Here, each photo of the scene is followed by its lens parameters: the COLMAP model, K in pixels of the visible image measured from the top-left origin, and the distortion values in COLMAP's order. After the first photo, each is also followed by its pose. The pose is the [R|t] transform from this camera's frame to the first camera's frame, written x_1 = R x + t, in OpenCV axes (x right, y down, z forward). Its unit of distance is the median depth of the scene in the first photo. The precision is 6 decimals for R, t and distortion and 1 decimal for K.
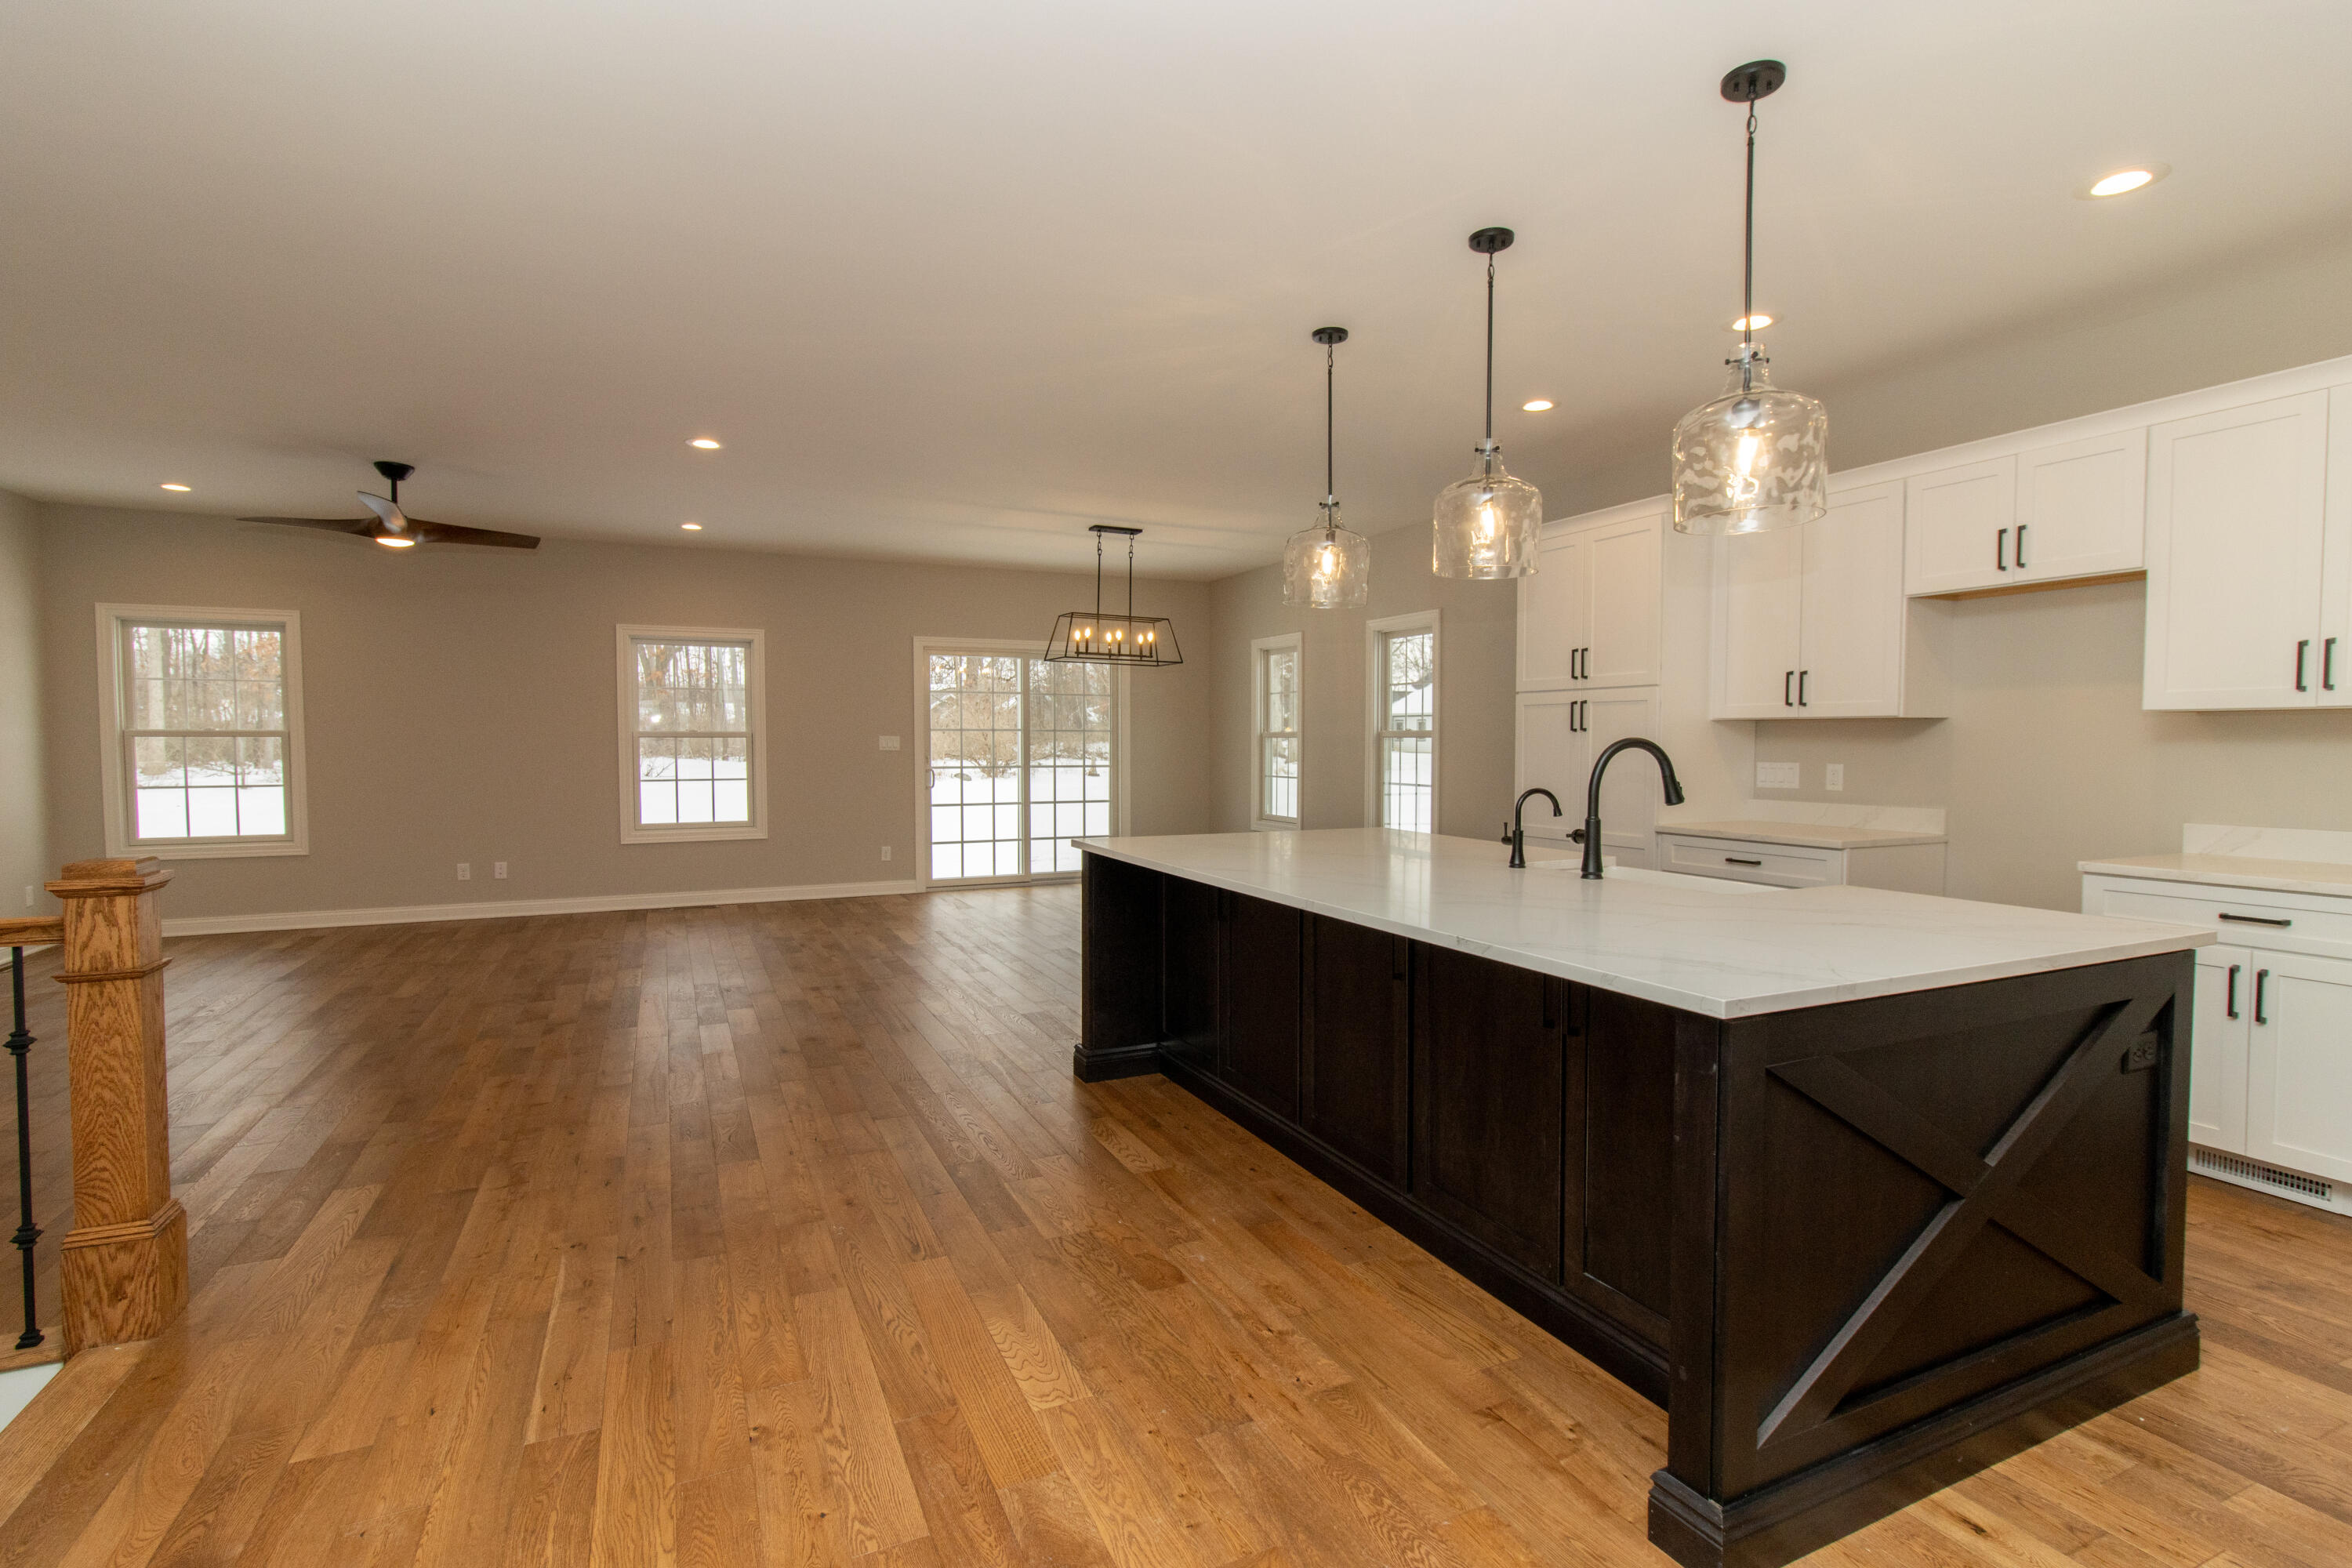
lens RADIAL K [[1083.2, 0, 1185.4], [0, 1083.2, 785.3], [0, 0, 1]] dist [0.000045, 0.002893]
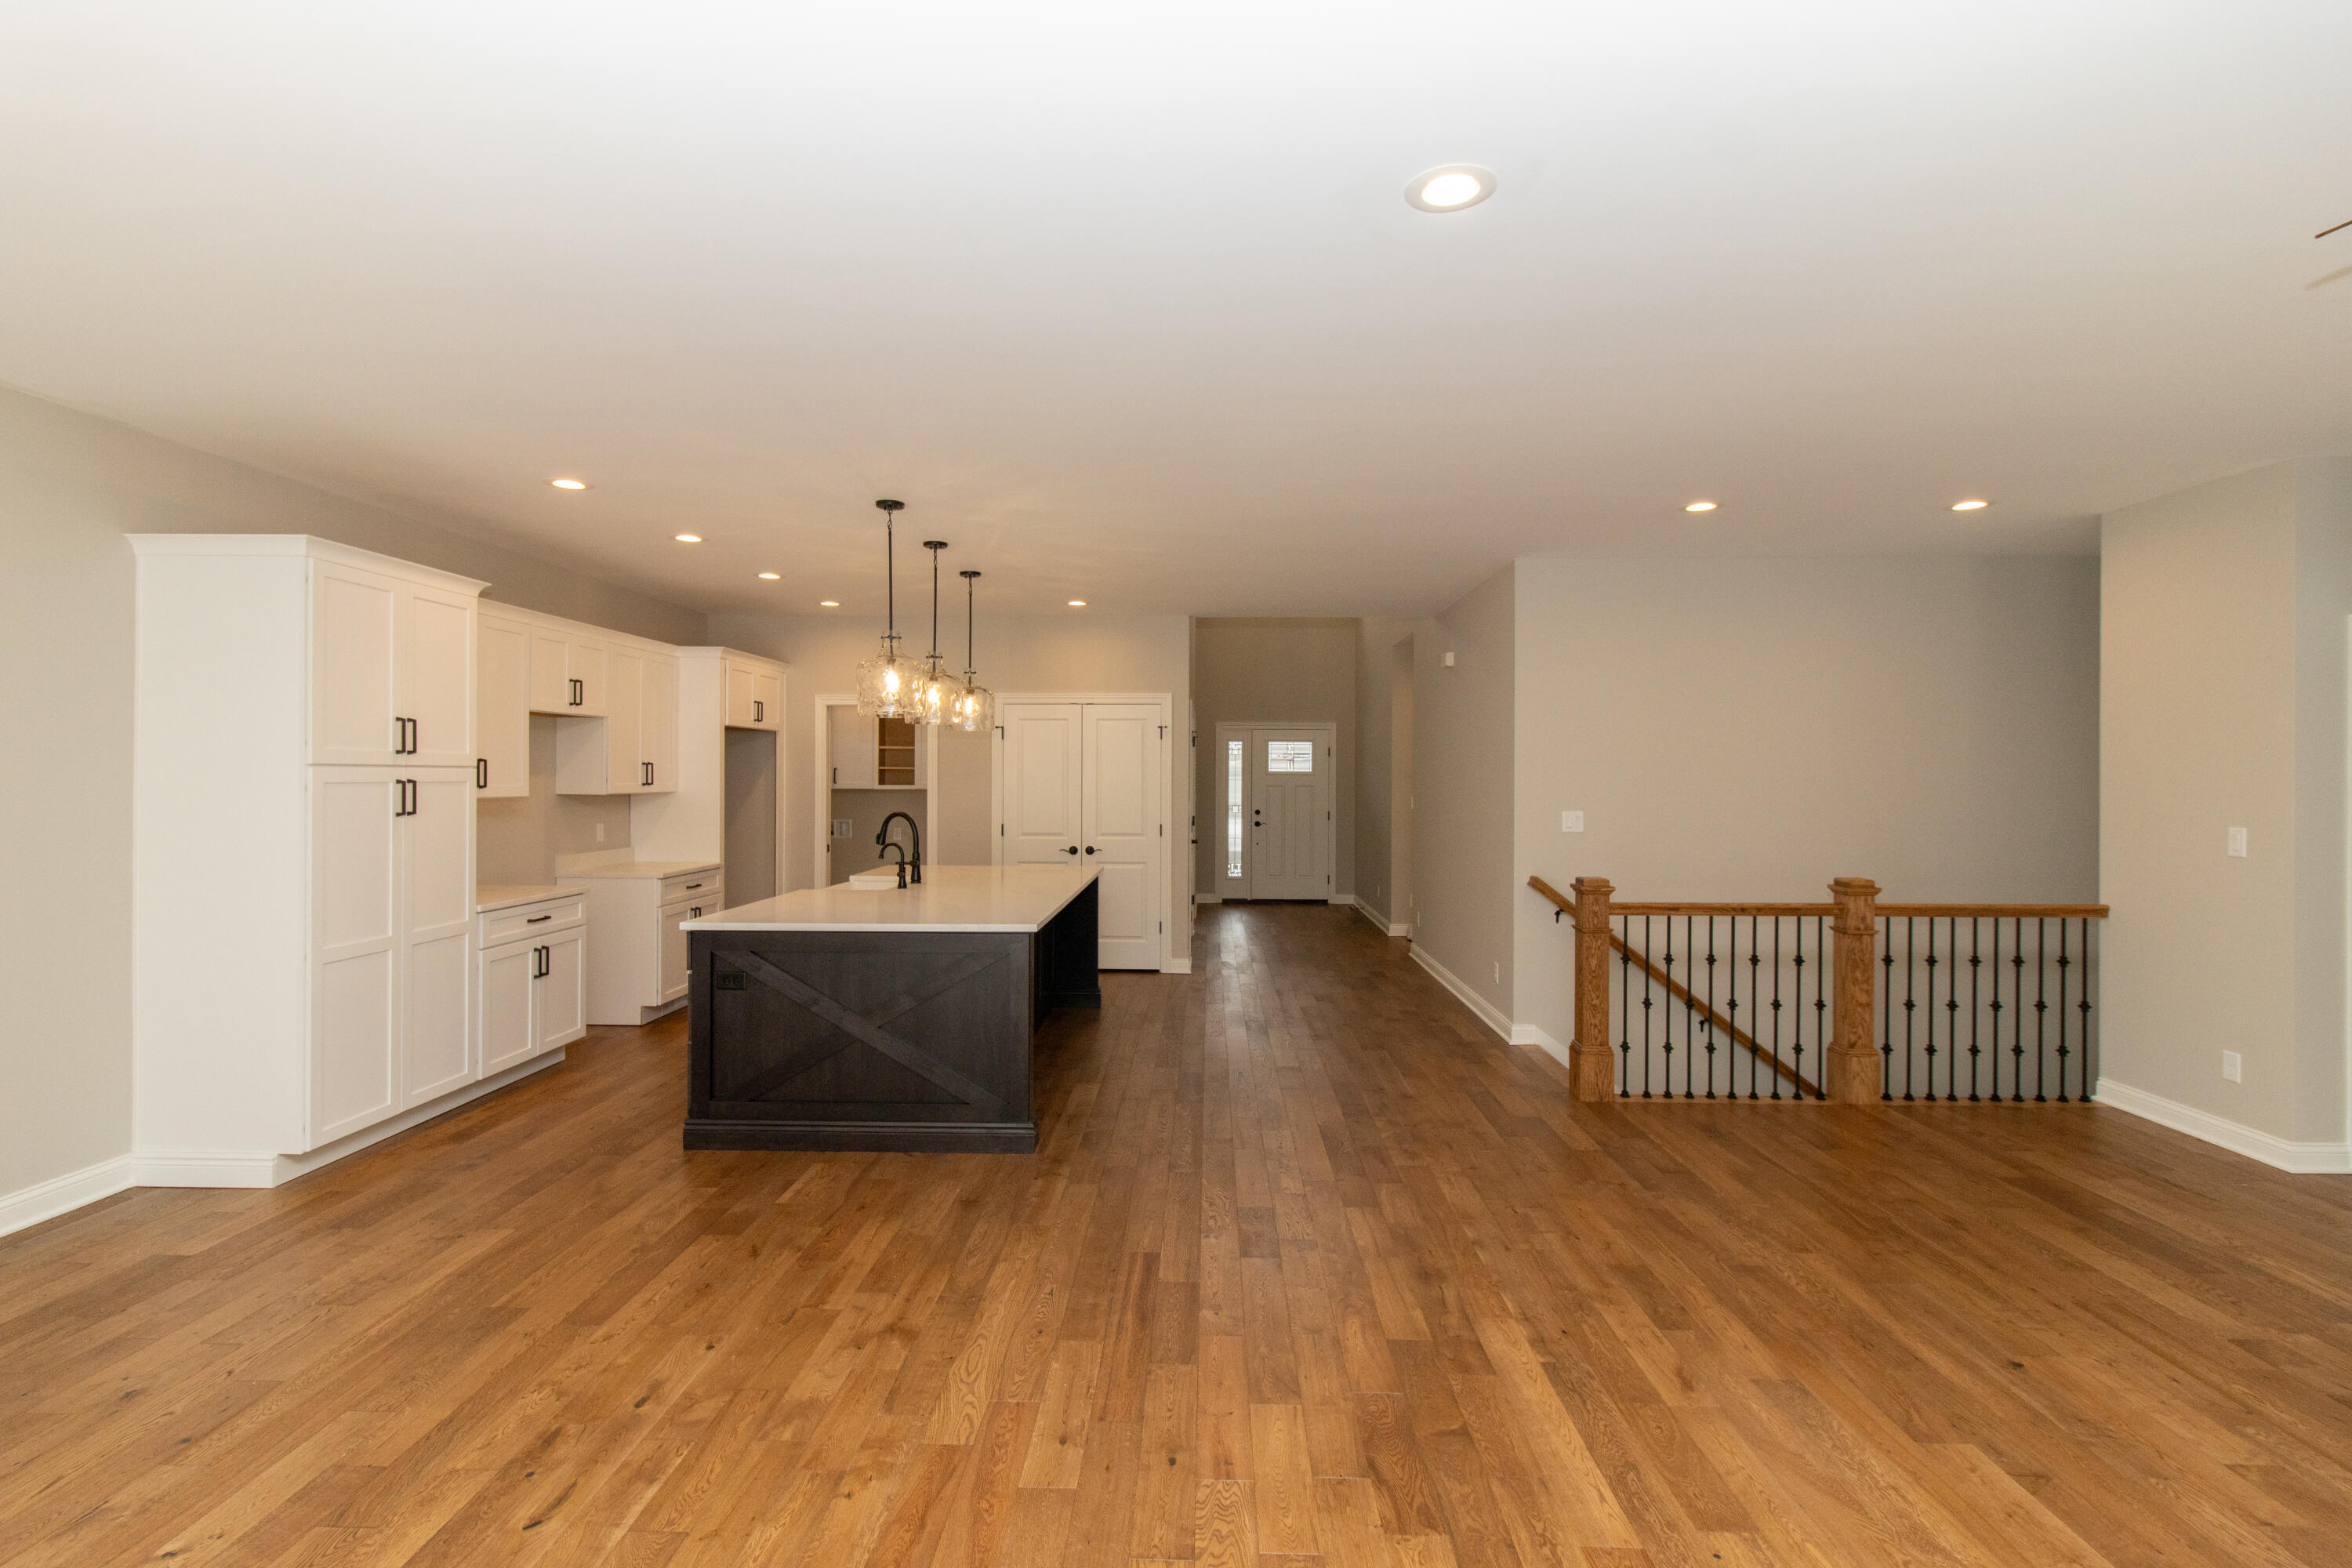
lens RADIAL K [[1083.2, 0, 1151.4], [0, 1083.2, 776.6], [0, 0, 1]] dist [0.000045, 0.002893]
pose [[-0.880995, -0.004006, 0.473109, -0.698985], [0.016177, 0.999124, 0.038585, -0.132341], [-0.472850, 0.041647, -0.880158, 1.873940]]
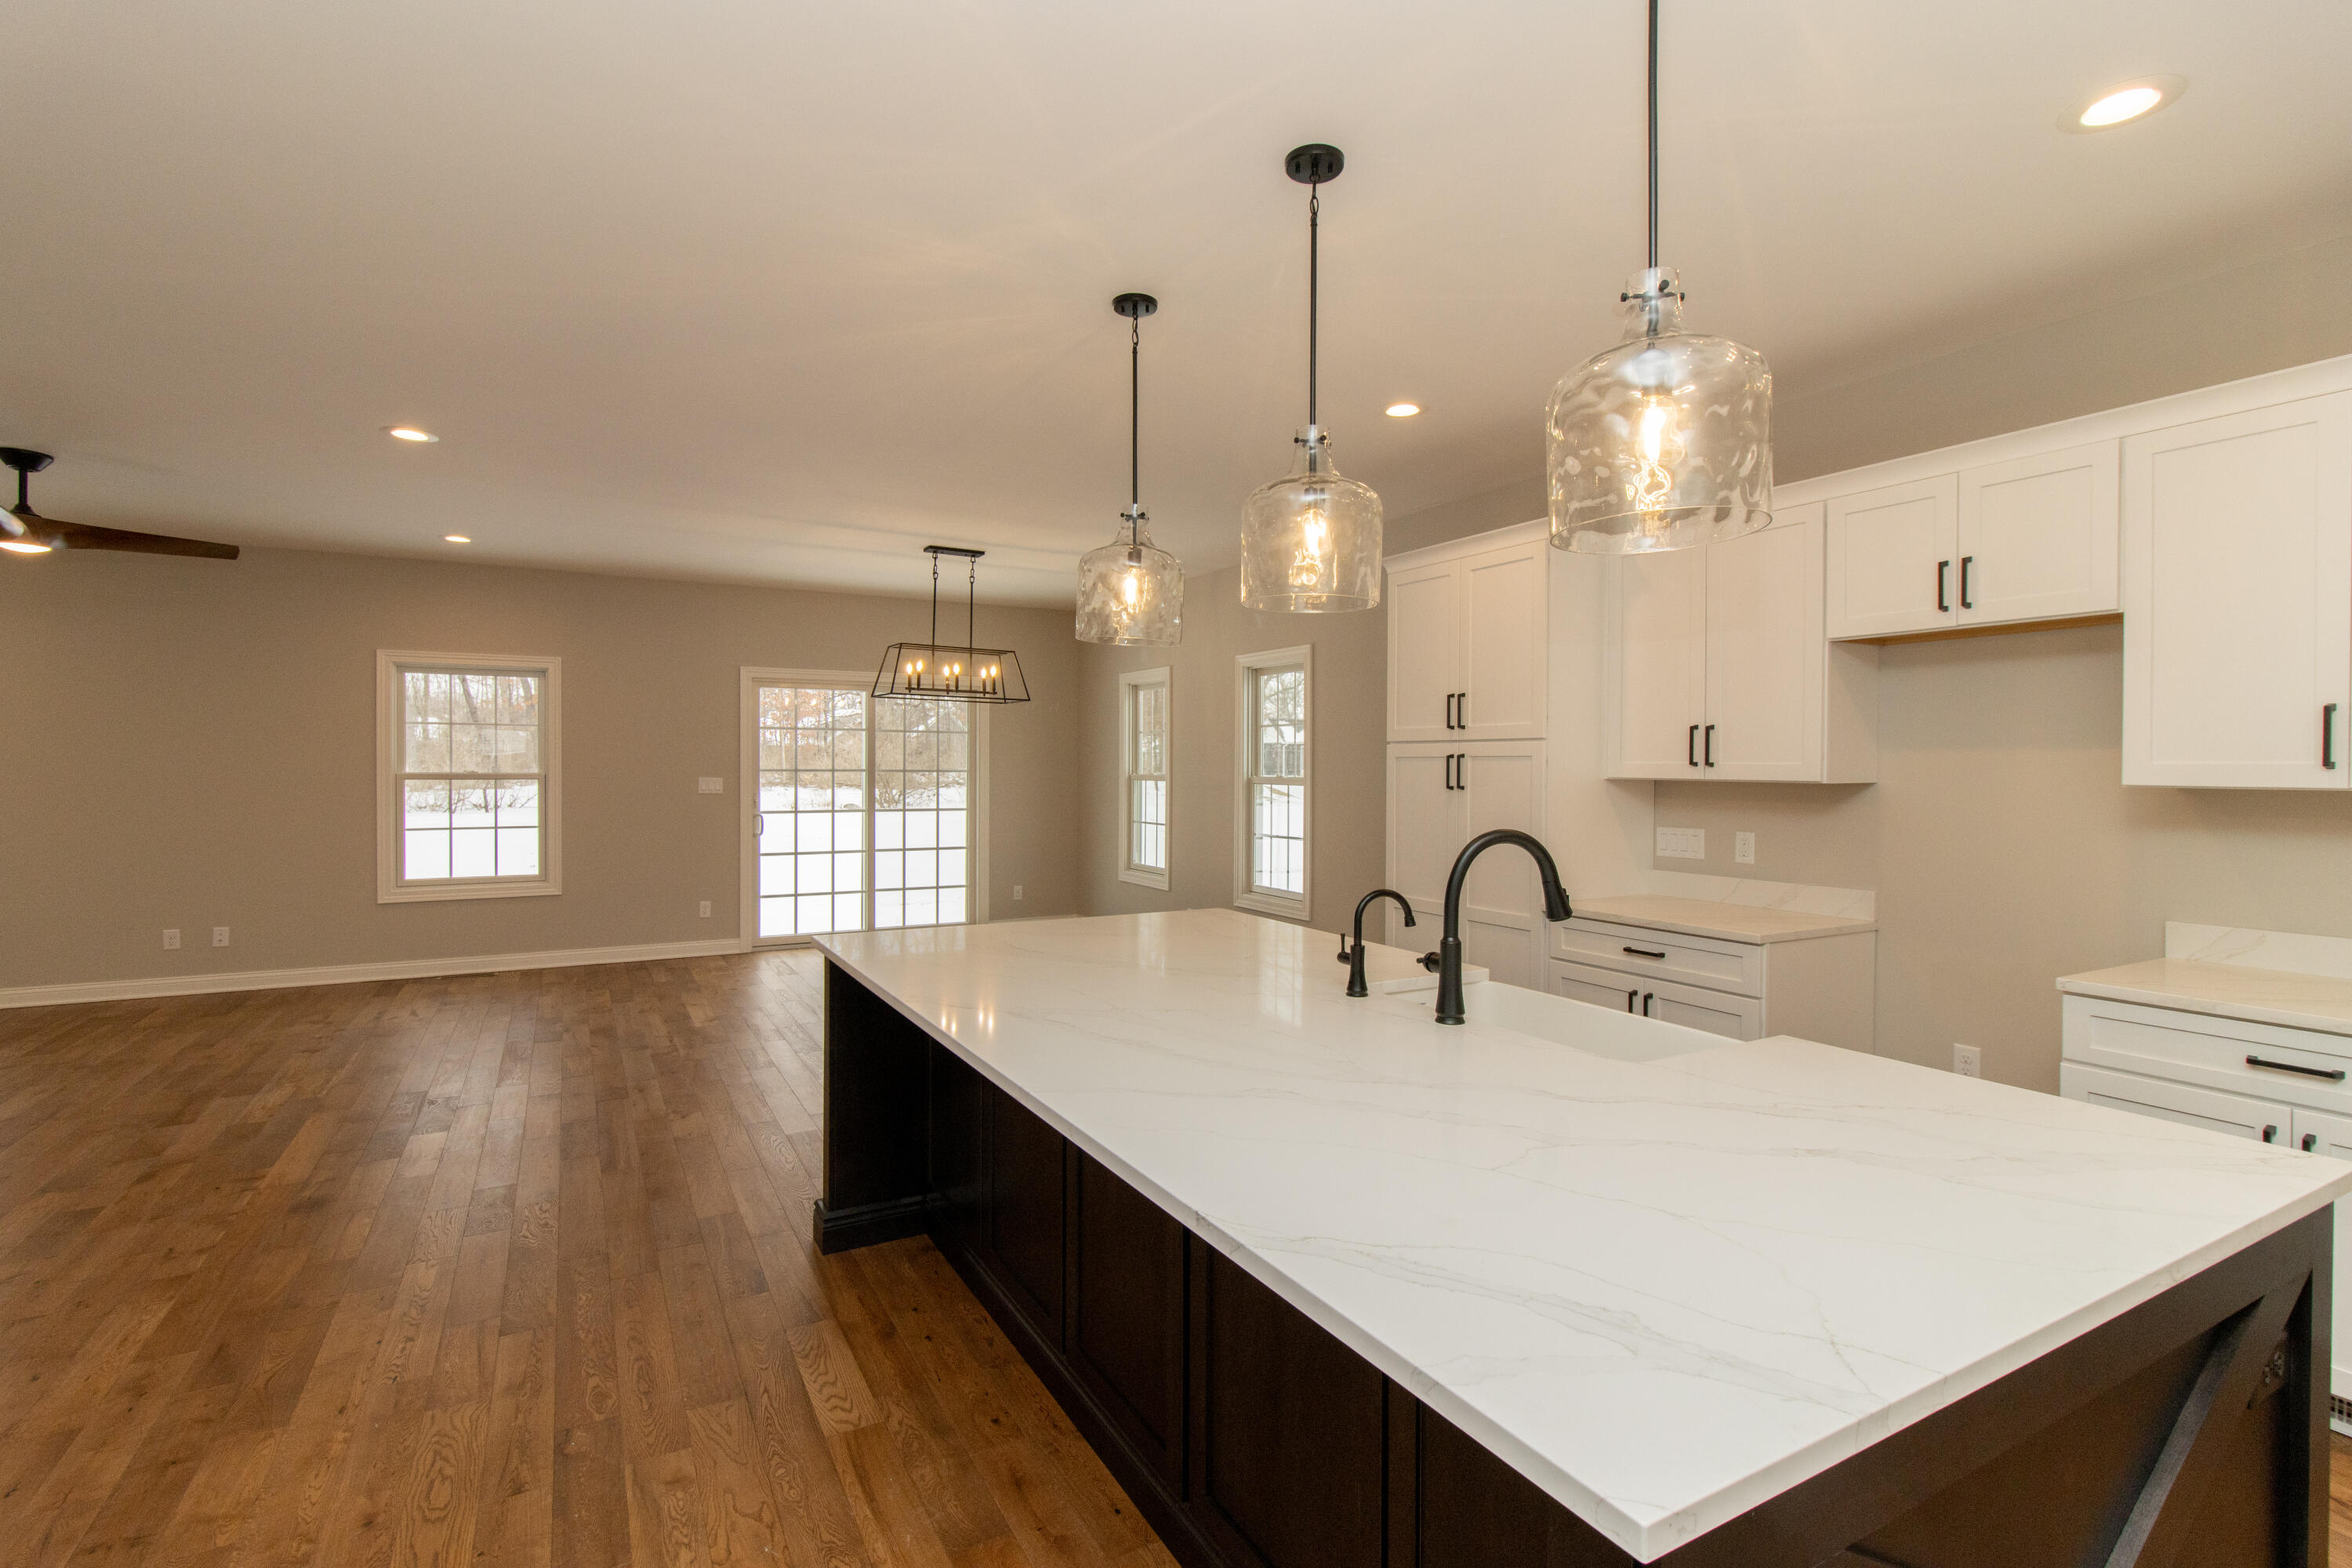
lens RADIAL K [[1083.2, 0, 1168.2], [0, 1083.2, 778.1], [0, 0, 1]] dist [0.000045, 0.002893]
pose [[0.997687, 0.004242, 0.067838, 0.098776], [-0.002047, 0.999473, -0.032388, -0.039681], [-0.067940, 0.032174, 0.997171, 0.203296]]
